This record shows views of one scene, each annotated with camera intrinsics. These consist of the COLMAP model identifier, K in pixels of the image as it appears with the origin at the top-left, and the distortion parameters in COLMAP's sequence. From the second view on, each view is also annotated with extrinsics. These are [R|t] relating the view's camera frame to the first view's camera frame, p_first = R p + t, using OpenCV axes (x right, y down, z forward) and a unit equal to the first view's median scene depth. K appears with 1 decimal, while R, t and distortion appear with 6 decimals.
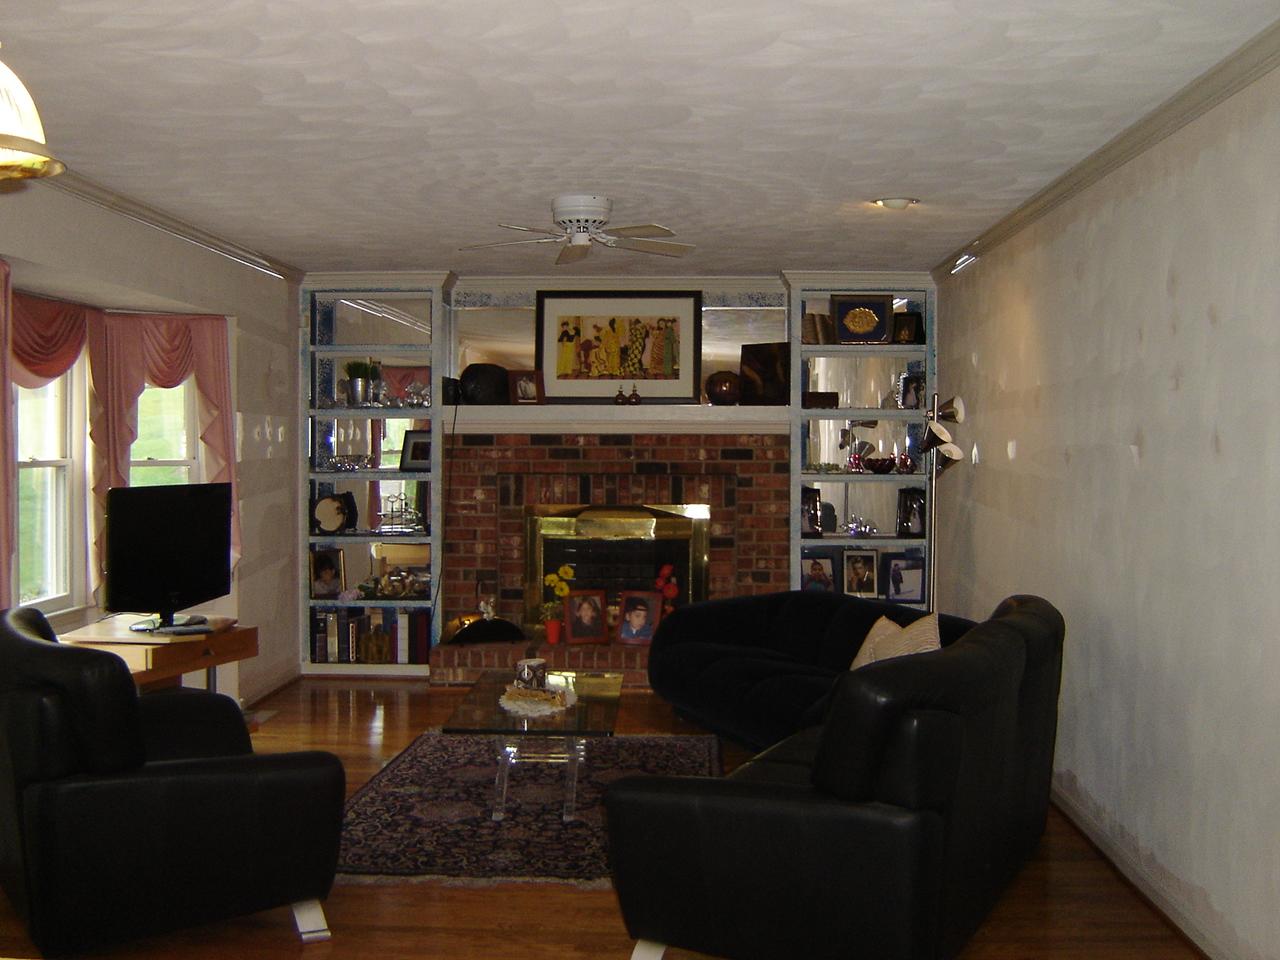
lens RADIAL K [[1448.5, 0, 639.8], [0, 1448.5, 455.4], [0, 0, 1]] dist [-0.104934, -0.060372]
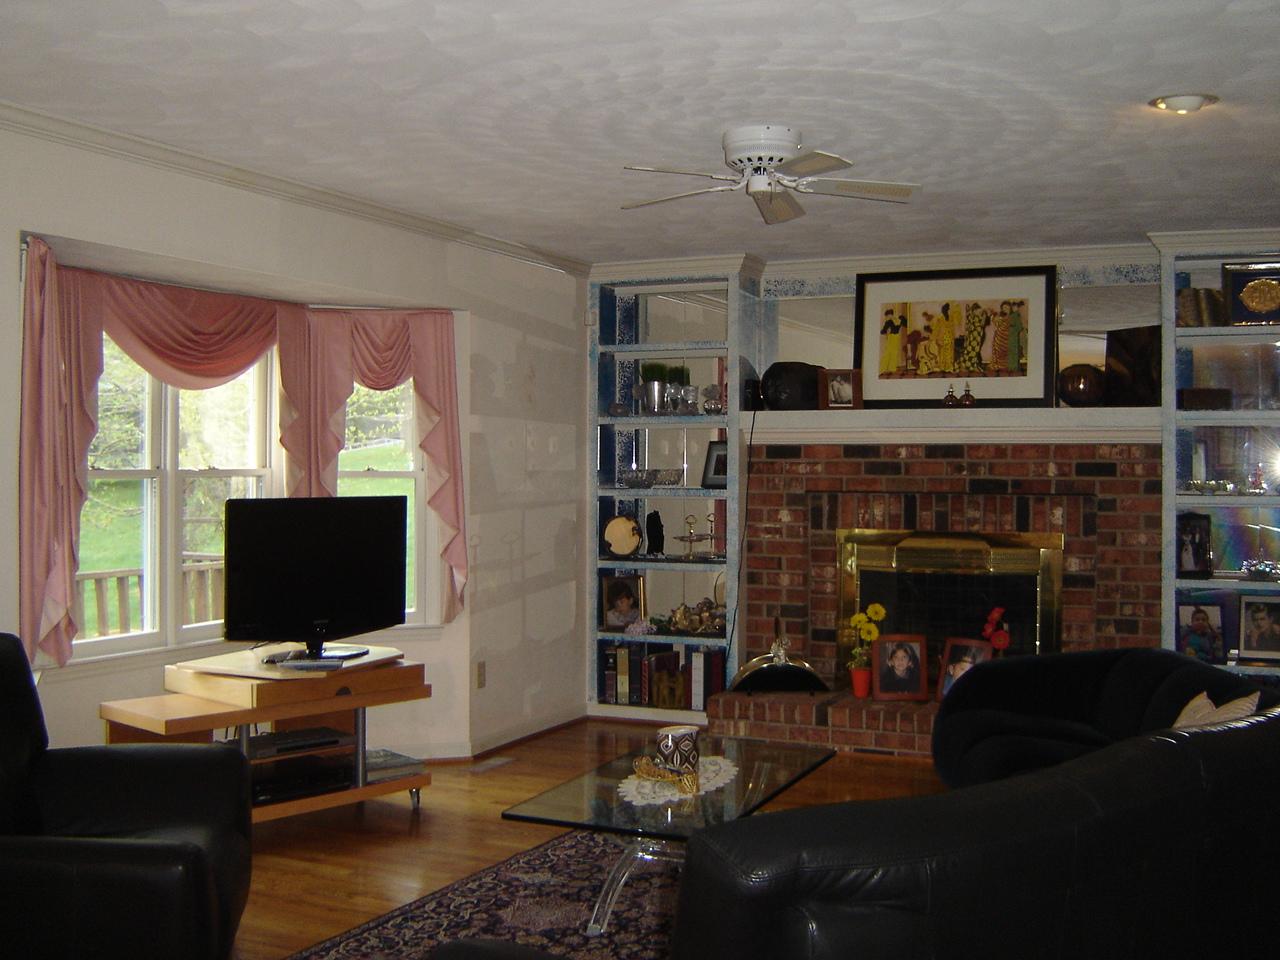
lens RADIAL K [[1448.5, 0, 639.8], [0, 1448.5, 455.4], [0, 0, 1]] dist [-0.104934, -0.060372]
pose [[0.923912, -0.000300, -0.382605, 0.135390], [-0.006357, 0.999850, -0.016134, 0.005740], [0.382553, 0.017339, 0.923771, 0.184237]]
